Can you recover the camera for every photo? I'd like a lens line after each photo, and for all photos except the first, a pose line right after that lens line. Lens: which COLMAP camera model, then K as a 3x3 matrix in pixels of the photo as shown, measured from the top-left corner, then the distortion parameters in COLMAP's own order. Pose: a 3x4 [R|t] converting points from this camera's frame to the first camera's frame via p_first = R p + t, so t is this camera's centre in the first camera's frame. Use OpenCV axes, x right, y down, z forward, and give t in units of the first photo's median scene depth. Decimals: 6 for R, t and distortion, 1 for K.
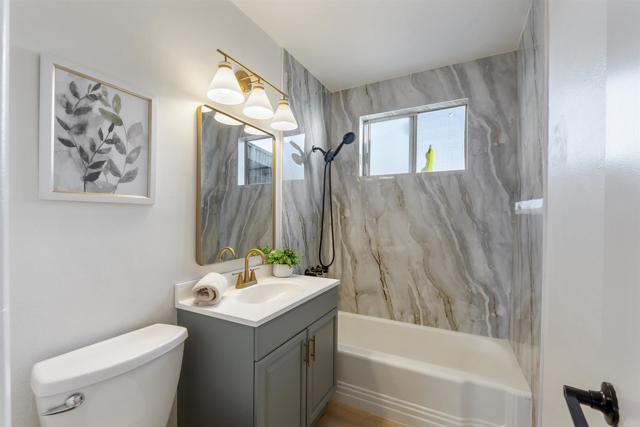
lens RADIAL K [[275.3, 0, 319.5], [0, 275.3, 216.3], [0, 0, 1]] dist [0.002733, 0.000458]
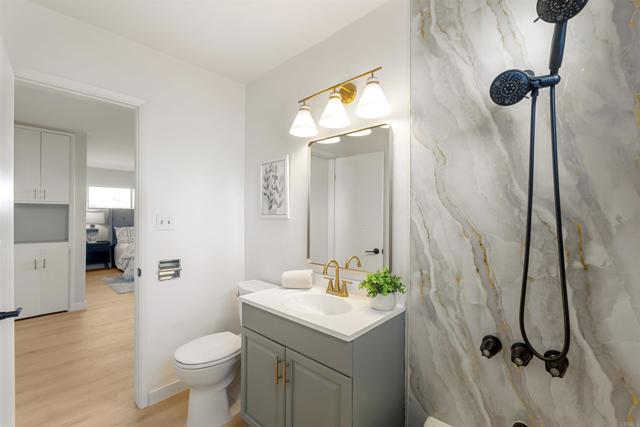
lens RADIAL K [[275.3, 0, 319.5], [0, 275.3, 216.3], [0, 0, 1]] dist [0.002733, 0.000458]
pose [[-0.243921, -0.014860, -0.969681, 1.115400], [-0.001426, 0.999887, -0.014964, -0.034450], [0.969794, -0.002268, -0.243914, 1.769271]]
